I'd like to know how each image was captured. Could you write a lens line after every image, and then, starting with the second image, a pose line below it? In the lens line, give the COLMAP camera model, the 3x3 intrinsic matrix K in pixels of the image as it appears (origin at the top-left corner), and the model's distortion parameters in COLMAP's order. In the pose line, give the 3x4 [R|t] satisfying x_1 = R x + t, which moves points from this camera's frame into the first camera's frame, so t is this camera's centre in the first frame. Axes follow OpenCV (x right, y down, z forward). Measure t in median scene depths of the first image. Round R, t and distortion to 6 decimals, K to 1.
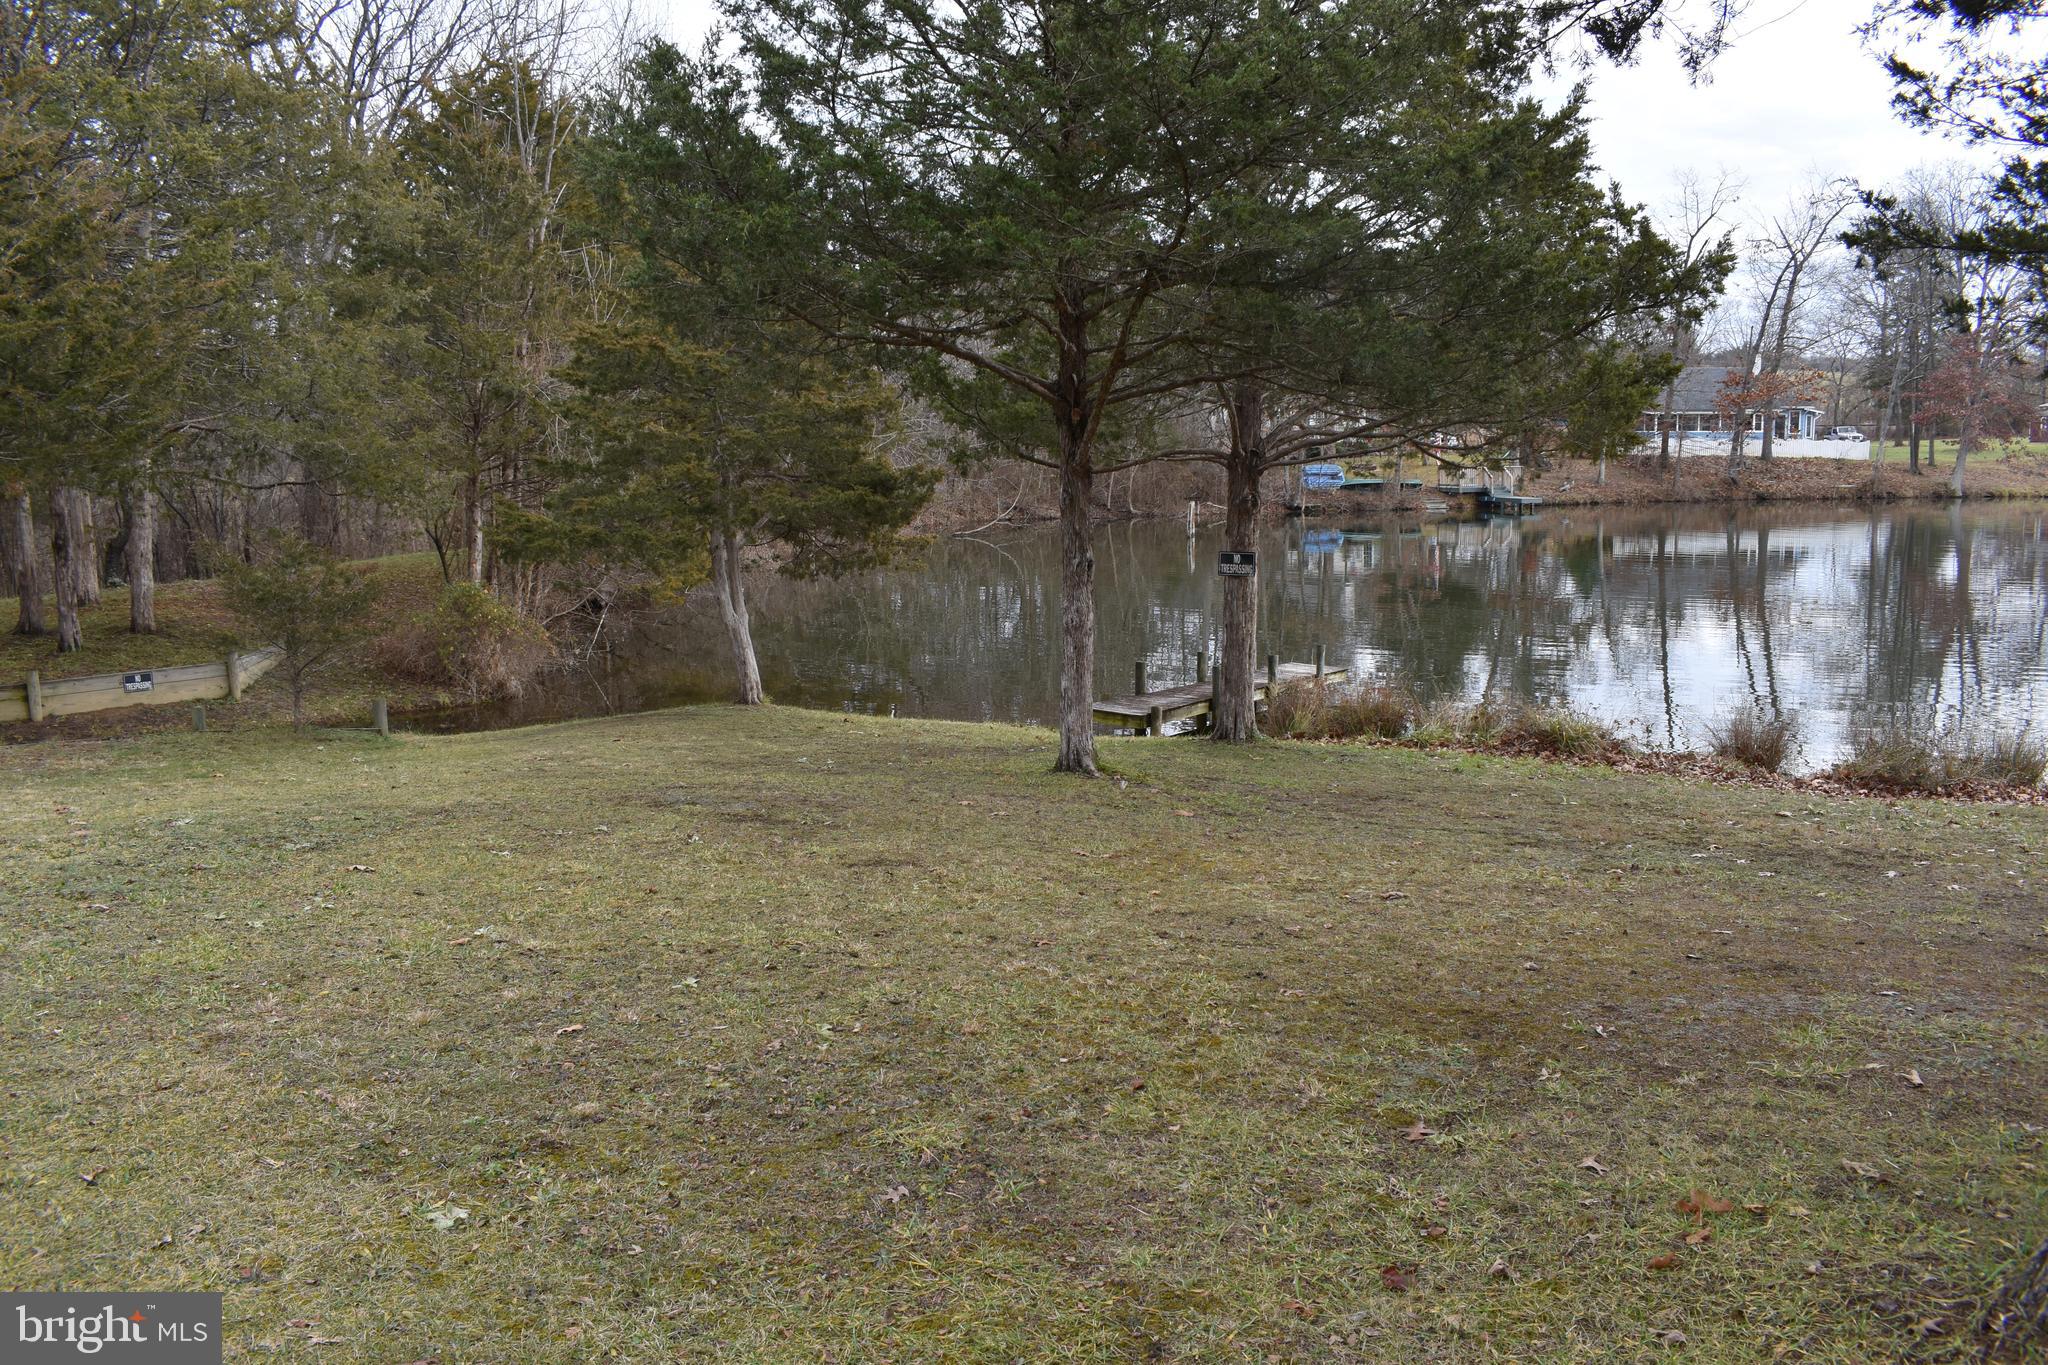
lens RADIAL K [[1604.6, 0, 1017.0], [0, 1604.6, 685.0], [0, 0, 1]] dist [-0.097599, 0.019112]
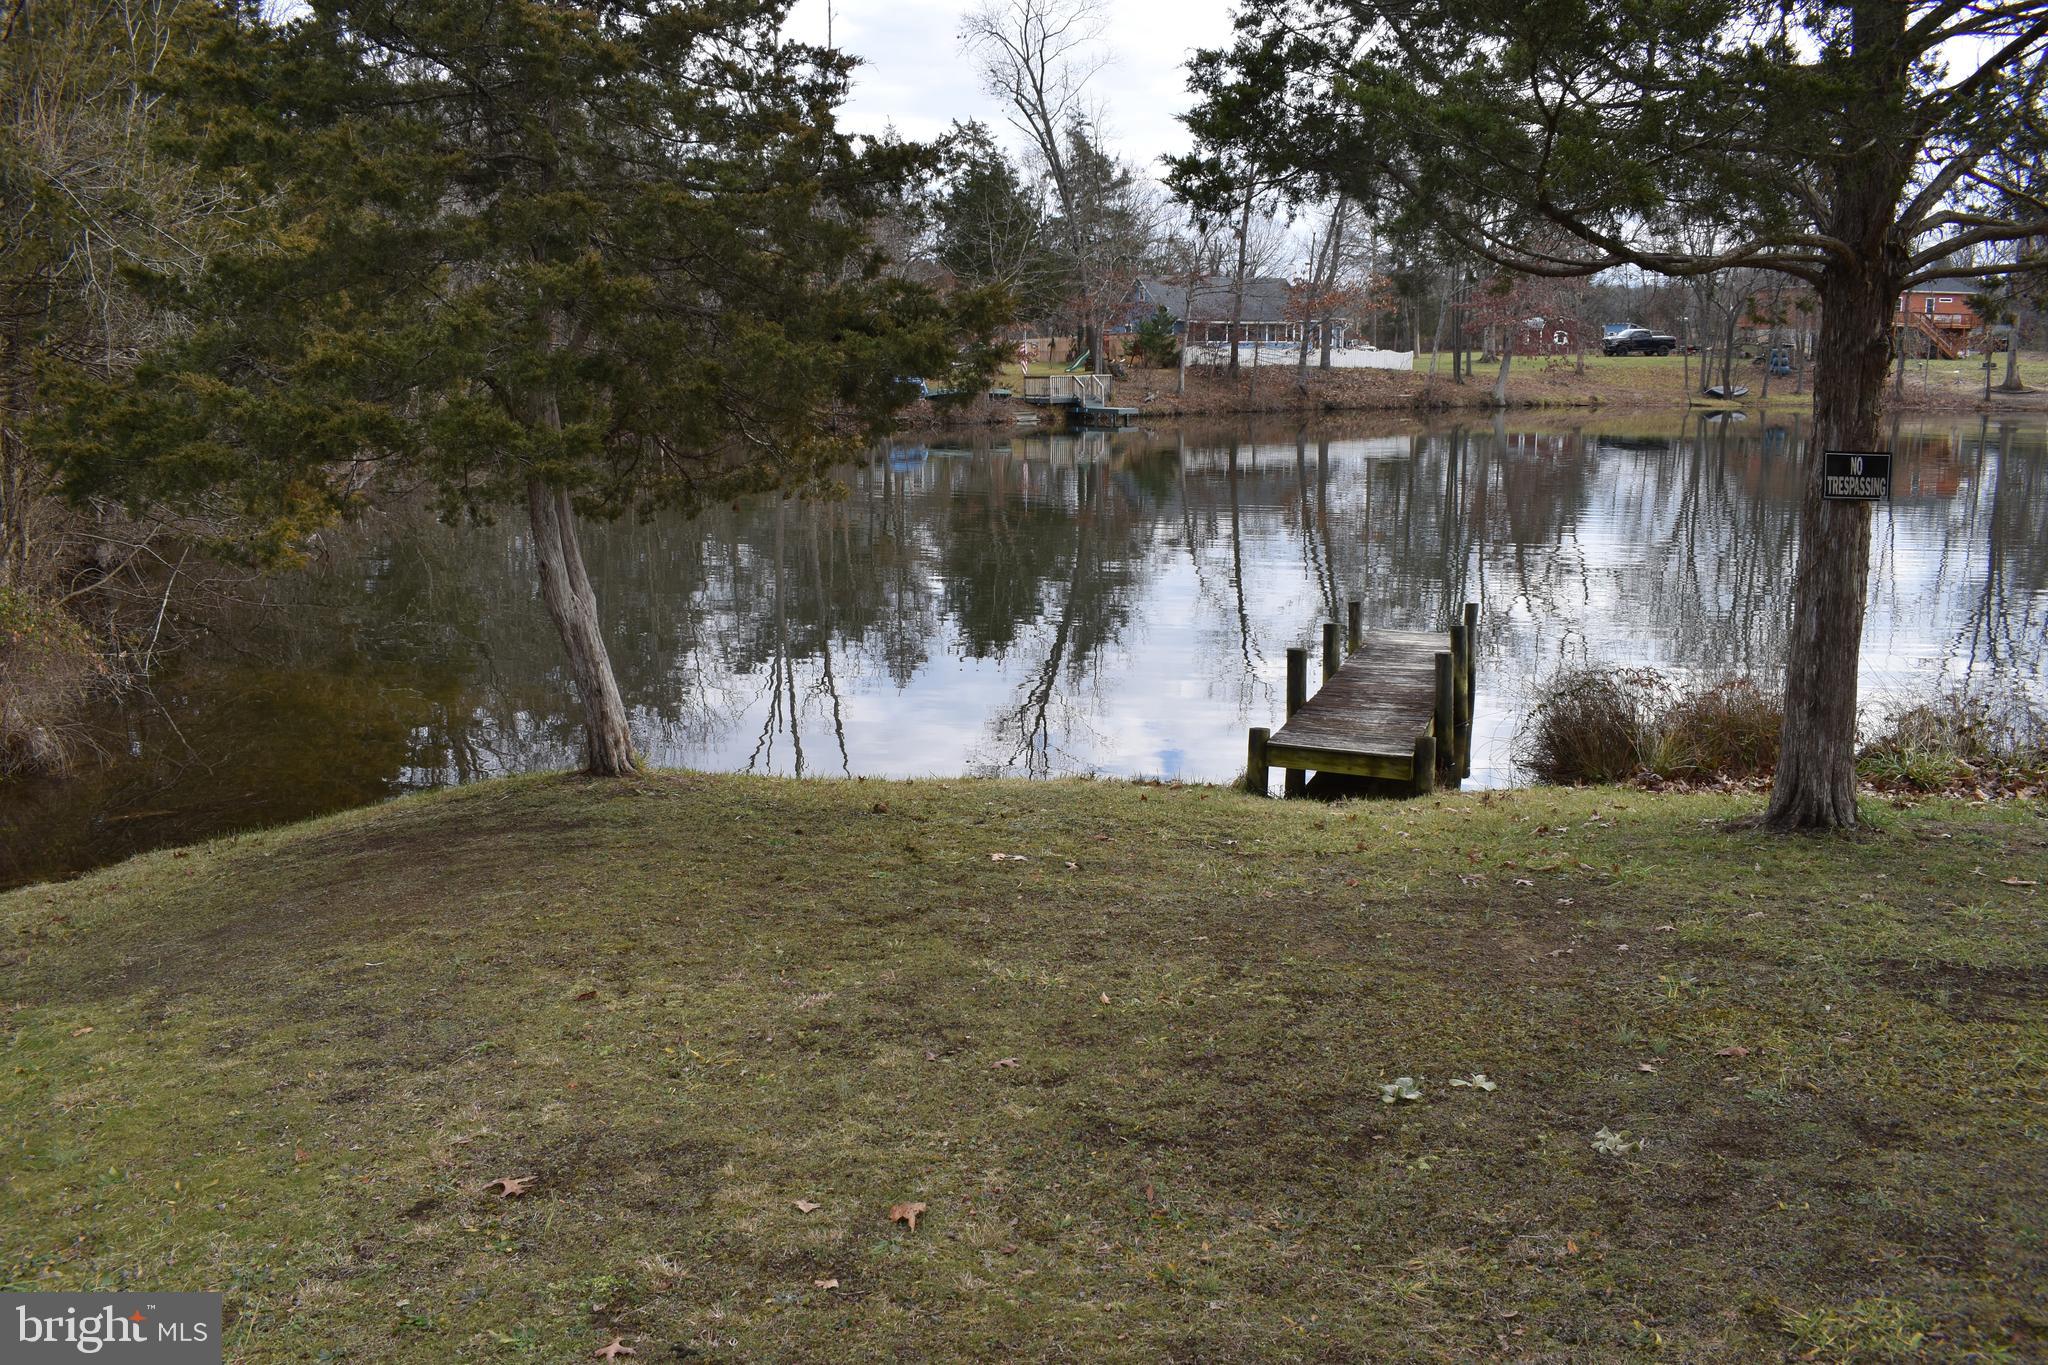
lens RADIAL K [[1604.6, 0, 1023.4], [0, 1604.6, 675.1], [0, 0, 1]] dist [-0.097599, 0.019112]
pose [[0.943477, -0.055869, 0.326695, -0.046031], [0.042106, 0.997908, 0.049055, -0.008445], [-0.328753, -0.032526, 0.943856, 0.108661]]
